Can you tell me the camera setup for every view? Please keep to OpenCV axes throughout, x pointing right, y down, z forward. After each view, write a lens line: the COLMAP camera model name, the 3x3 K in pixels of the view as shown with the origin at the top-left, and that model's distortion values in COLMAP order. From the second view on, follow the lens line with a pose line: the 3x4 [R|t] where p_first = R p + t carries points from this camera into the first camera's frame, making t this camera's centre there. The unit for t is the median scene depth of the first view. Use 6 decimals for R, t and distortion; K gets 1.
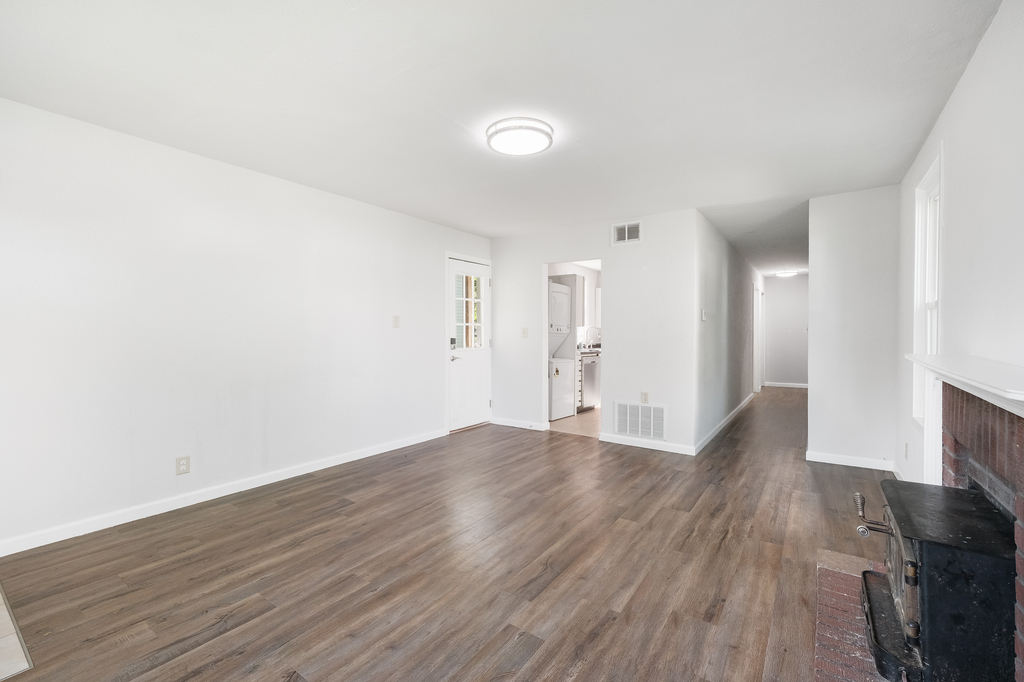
lens RADIAL K [[433.4, 0, 512.0], [0, 433.4, 341.0], [0, 0, 1]] dist [0.001415, 0.000129]
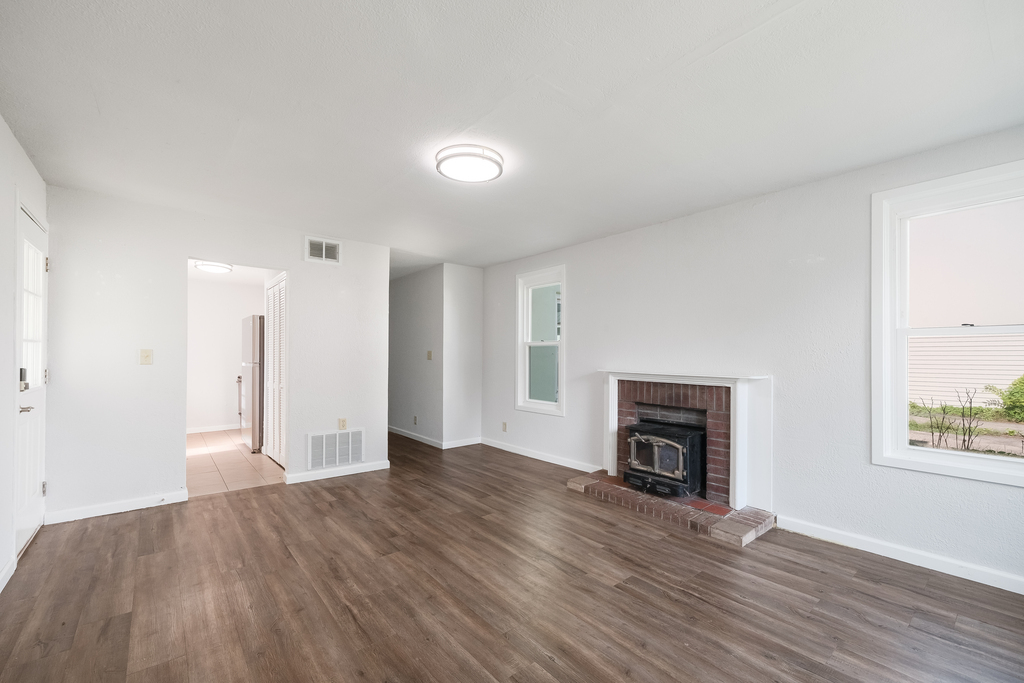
lens RADIAL K [[425.9, 0, 514.0], [0, 425.9, 353.5], [0, 0, 1]] dist [0.001013, 0.000138]
pose [[0.254152, 0.008929, 0.967123, -0.844033], [0.014152, 0.999816, -0.012950, -0.016559], [-0.967061, 0.016978, 0.253979, 0.613449]]
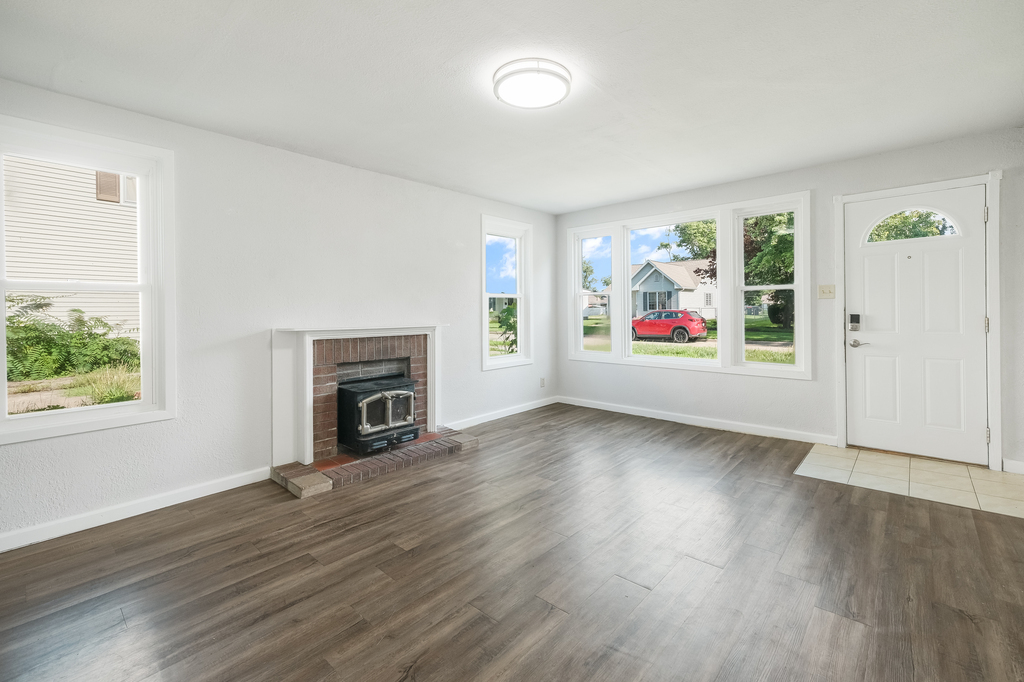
lens RADIAL K [[440.6, 0, 518.1], [0, 440.6, 307.9], [0, 0, 1]] dist [0.001270, 0.000144]
pose [[-0.993055, 0.014195, 0.116792, -0.049787], [0.015973, 0.999770, 0.014294, -0.036008], [-0.116562, 0.016061, -0.993054, 1.753018]]
